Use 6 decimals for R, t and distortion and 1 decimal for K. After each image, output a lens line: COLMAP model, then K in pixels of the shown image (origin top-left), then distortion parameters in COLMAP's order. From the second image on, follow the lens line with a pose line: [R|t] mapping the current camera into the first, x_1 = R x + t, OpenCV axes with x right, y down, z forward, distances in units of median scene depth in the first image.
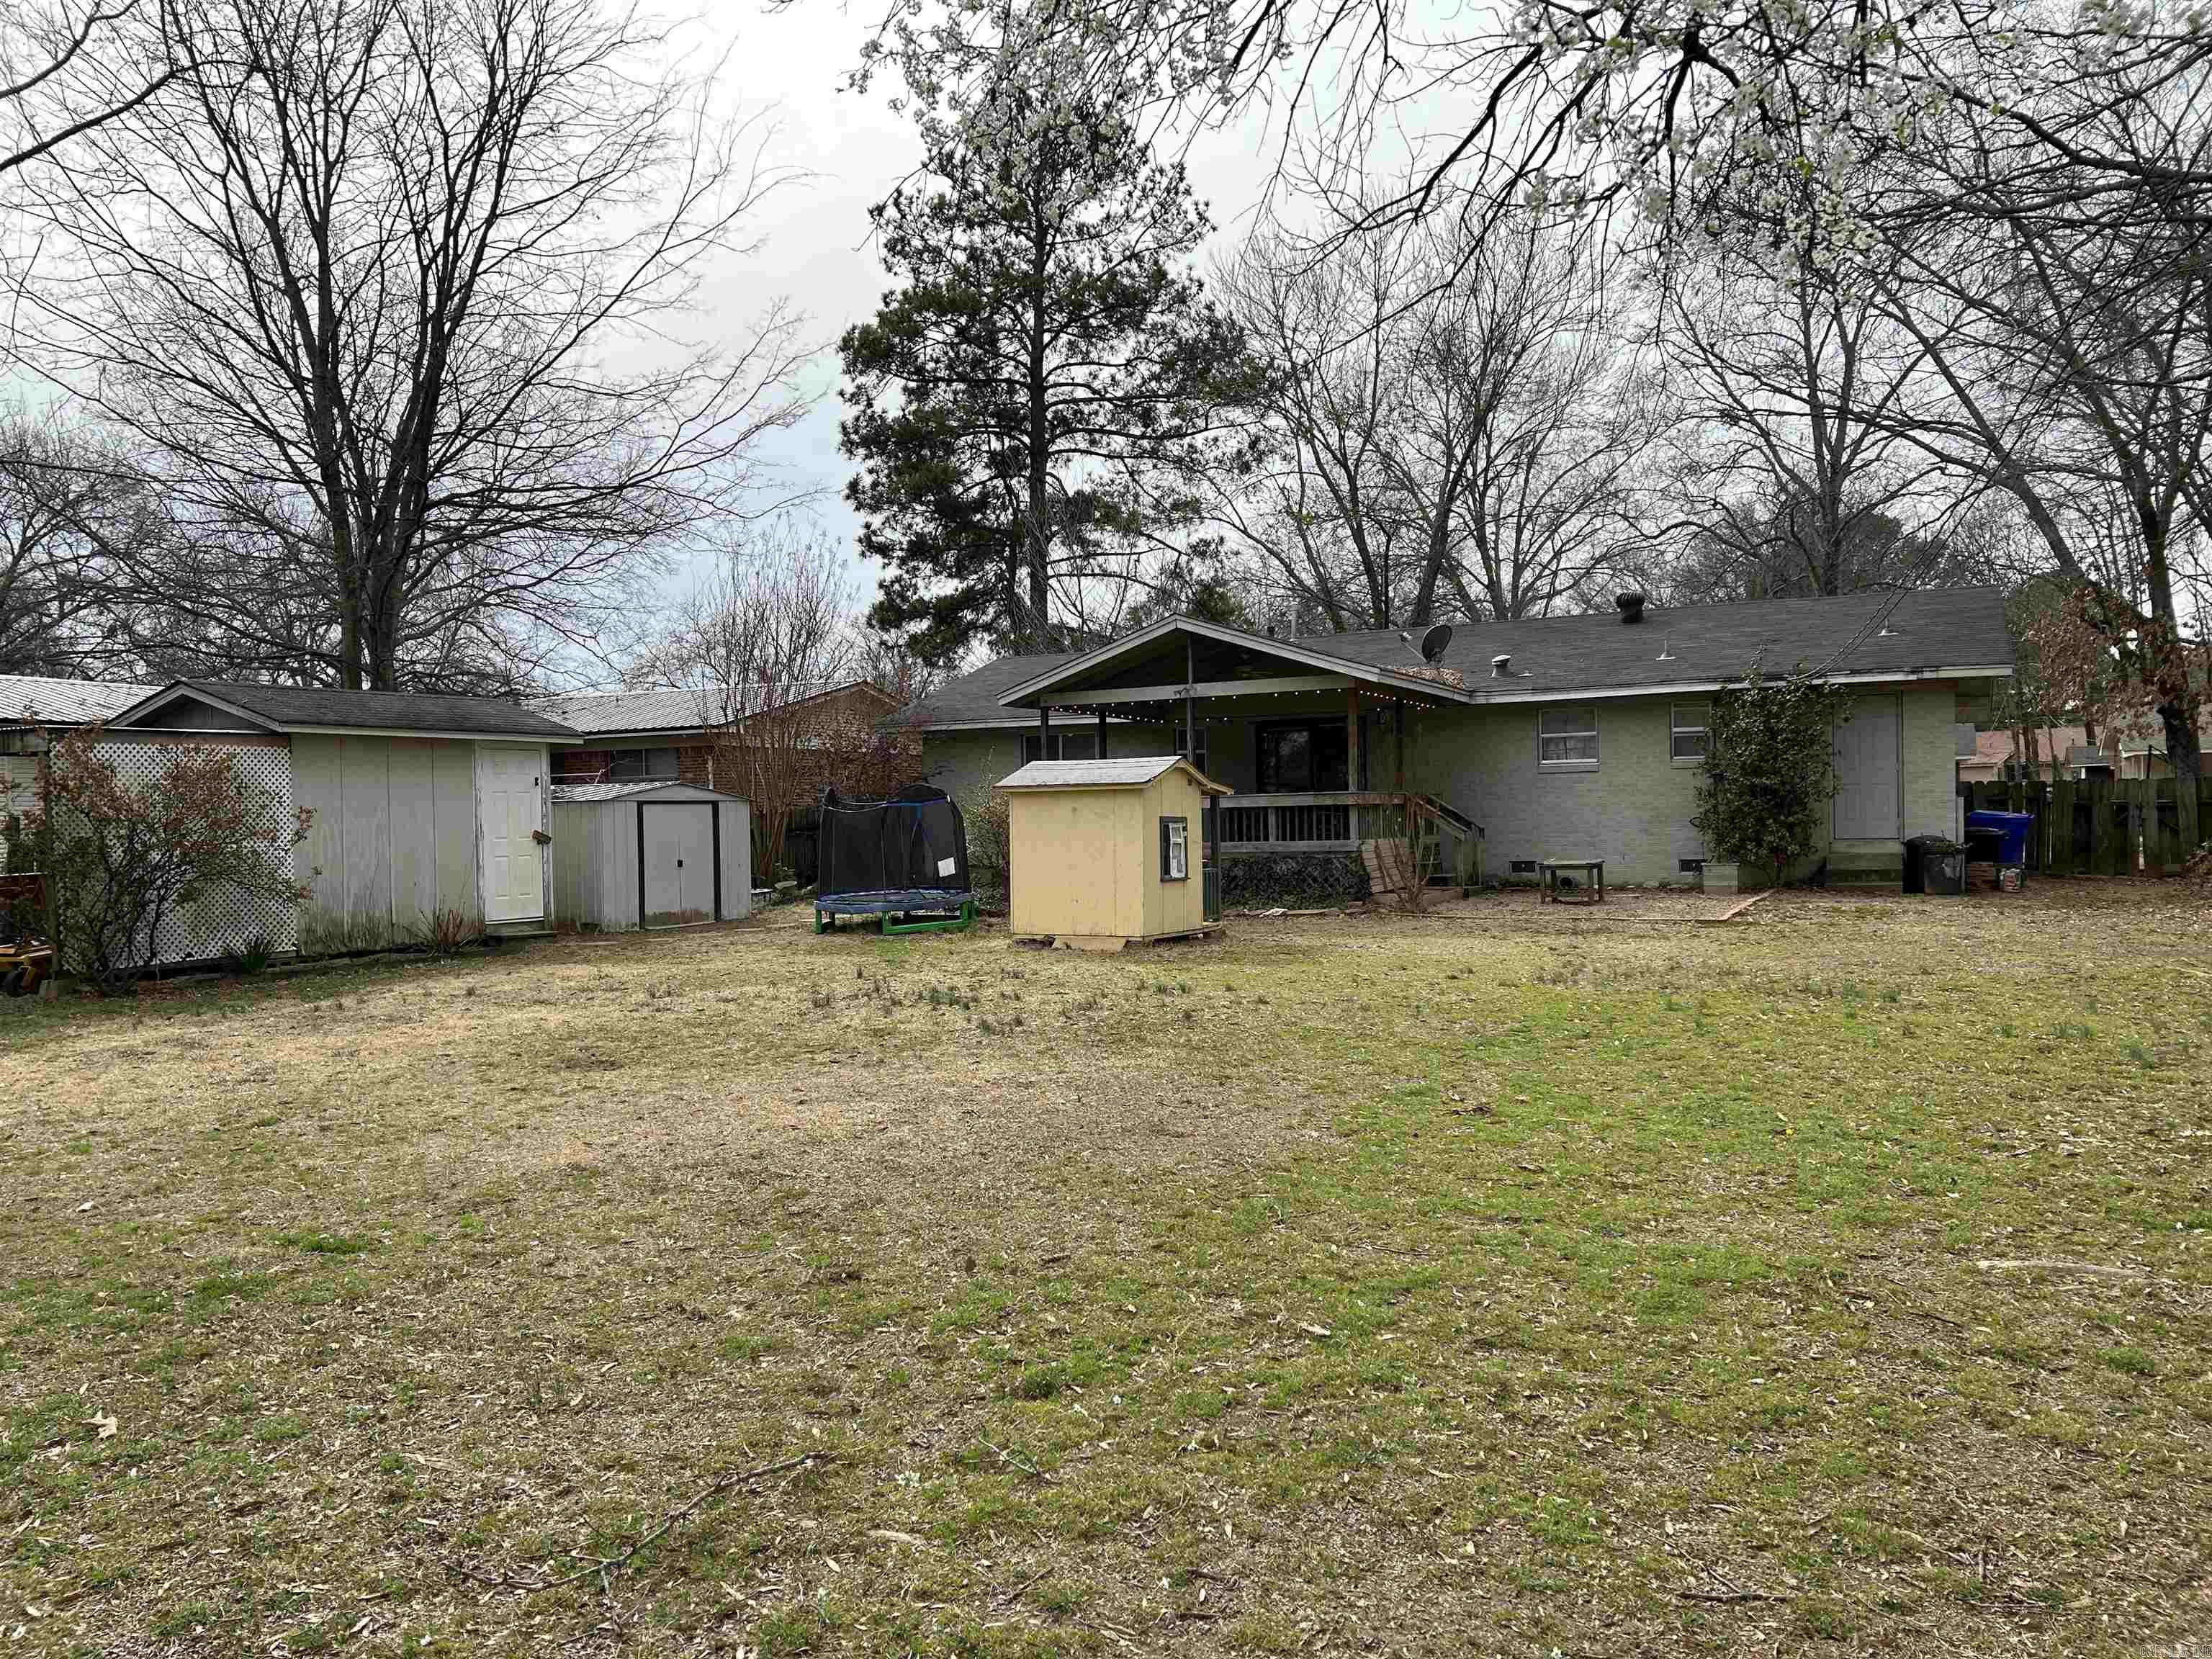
lens RADIAL K [[1658.6, 0, 1097.4], [0, 1658.6, 847.7], [0, 0, 1]] dist [0.057829, -0.065409]
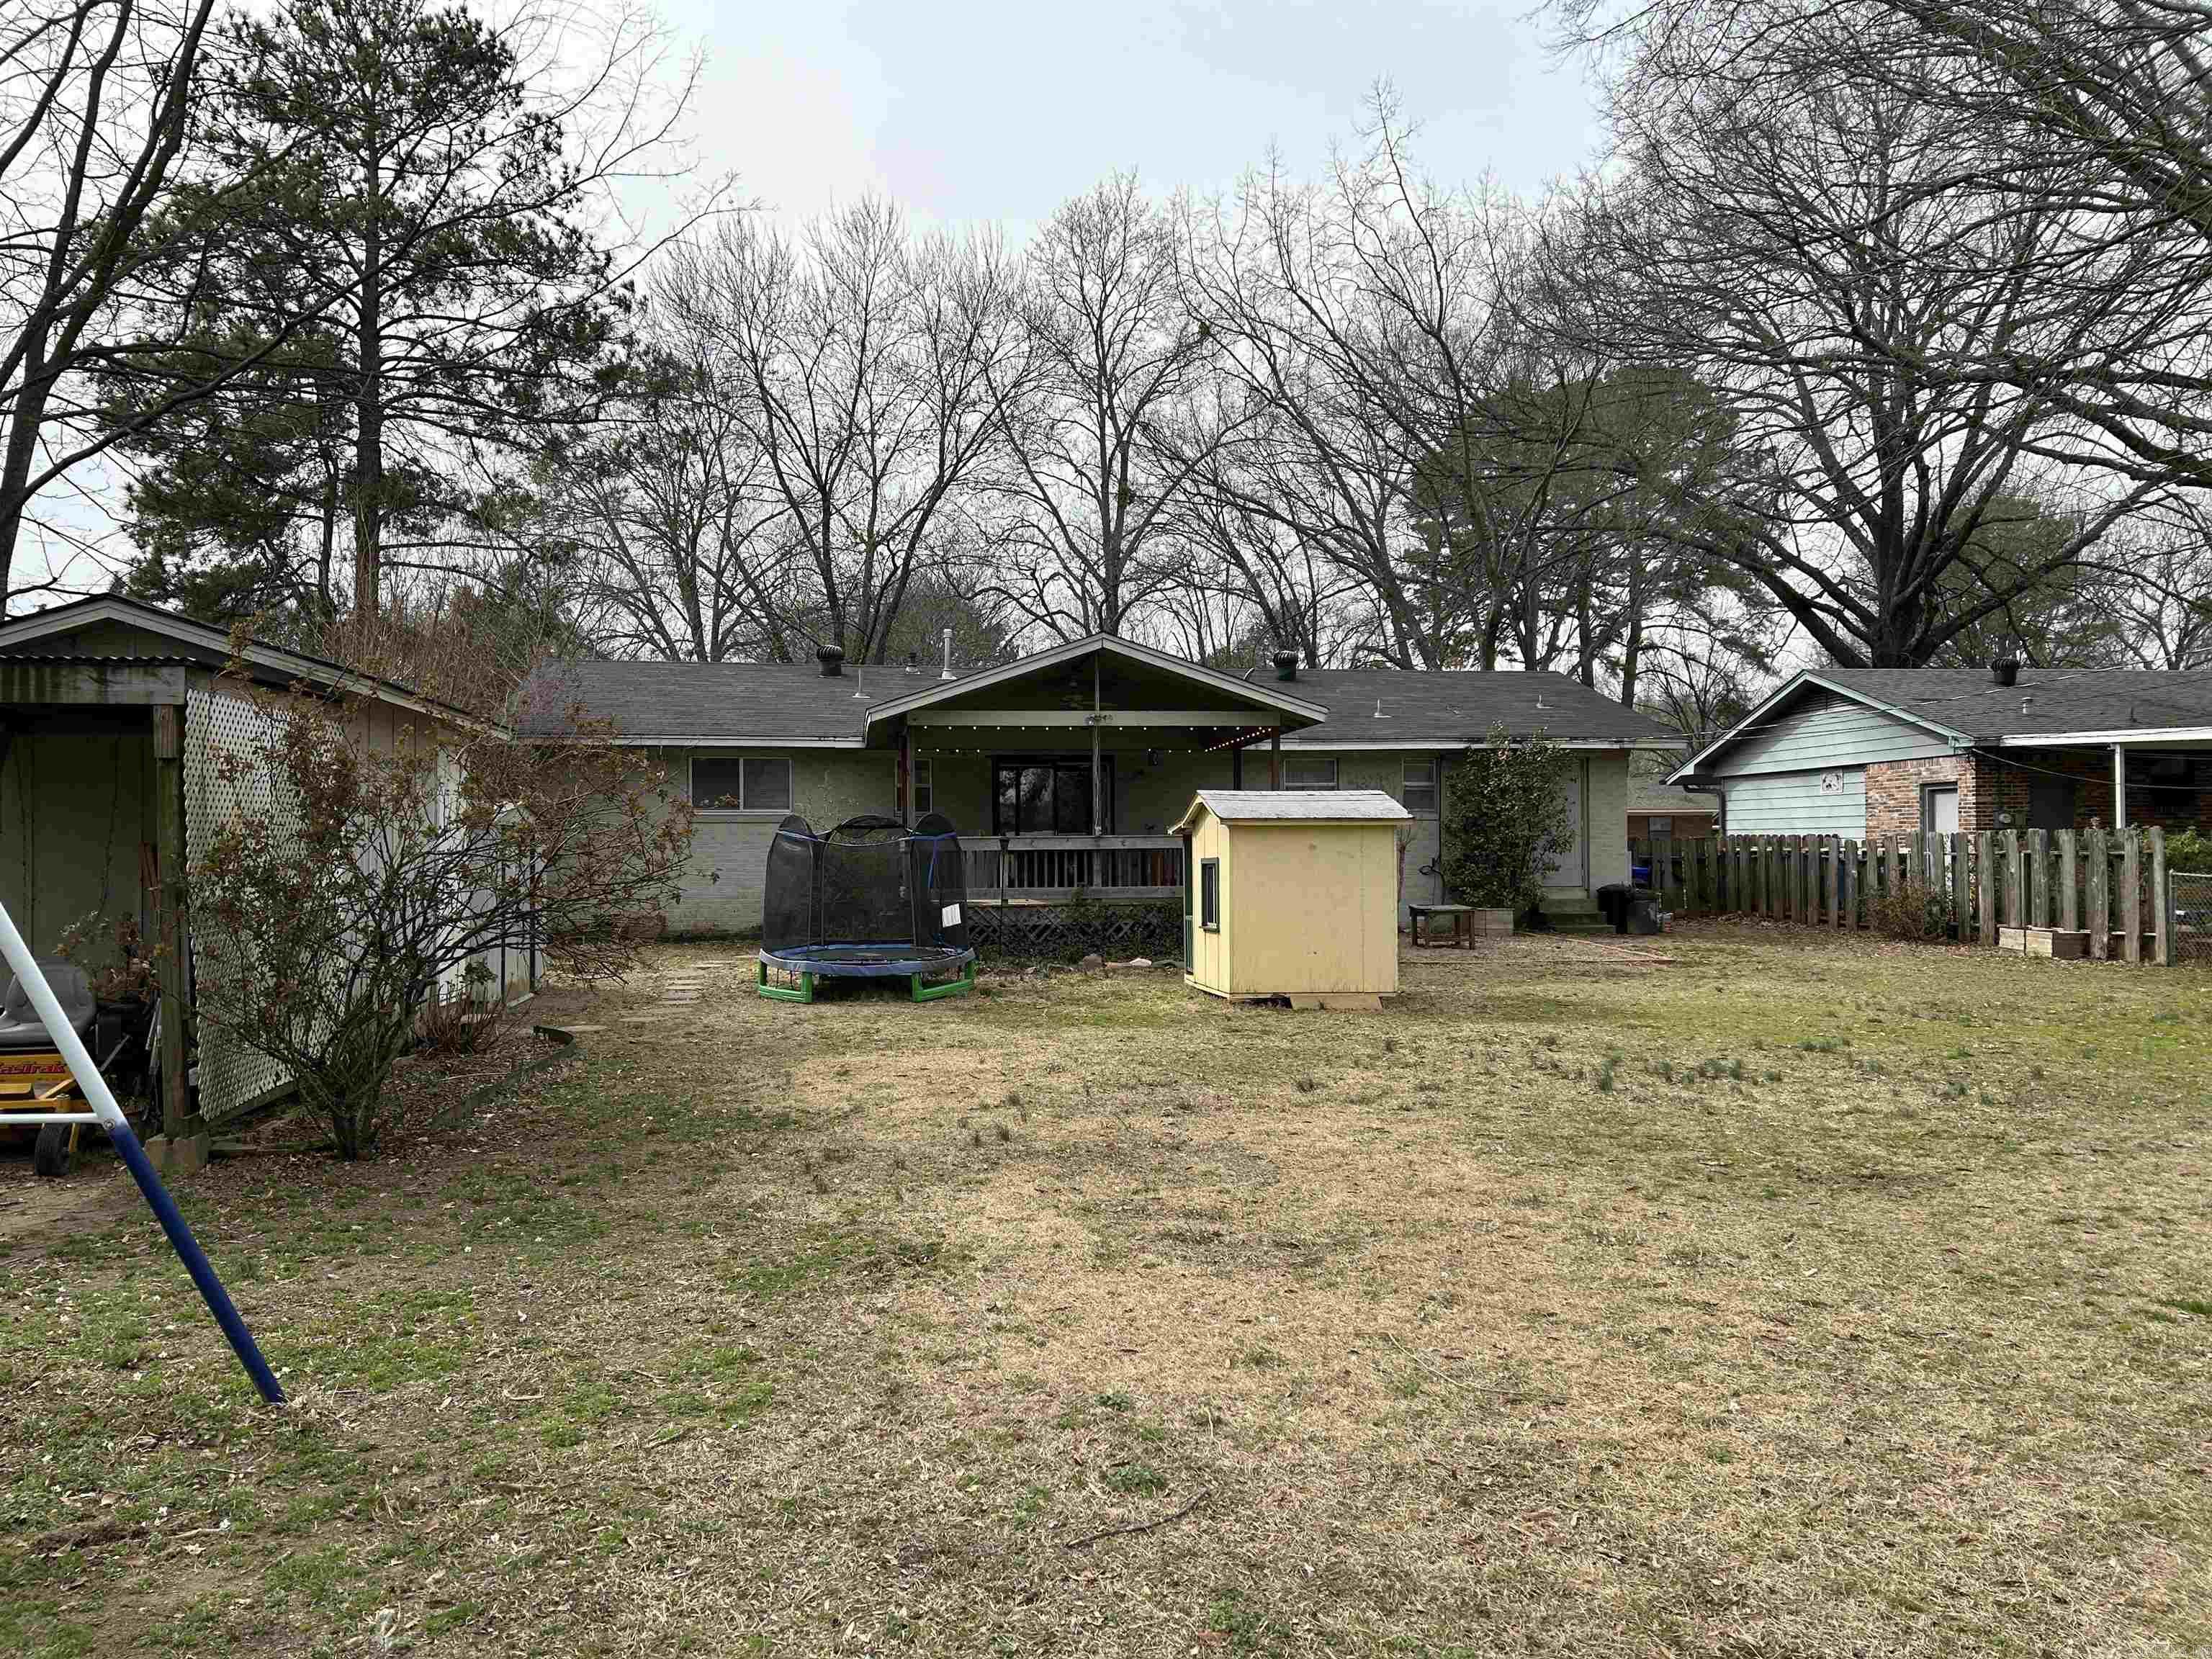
lens RADIAL K [[1658.6, 0, 1108.0], [0, 1658.6, 813.3], [0, 0, 1]] dist [0.057829, -0.065409]
pose [[0.808110, 0.029775, 0.588278, -0.464347], [-0.000074, 0.998727, -0.050447, 0.002430], [-0.589031, 0.040723, 0.807084, 0.270792]]
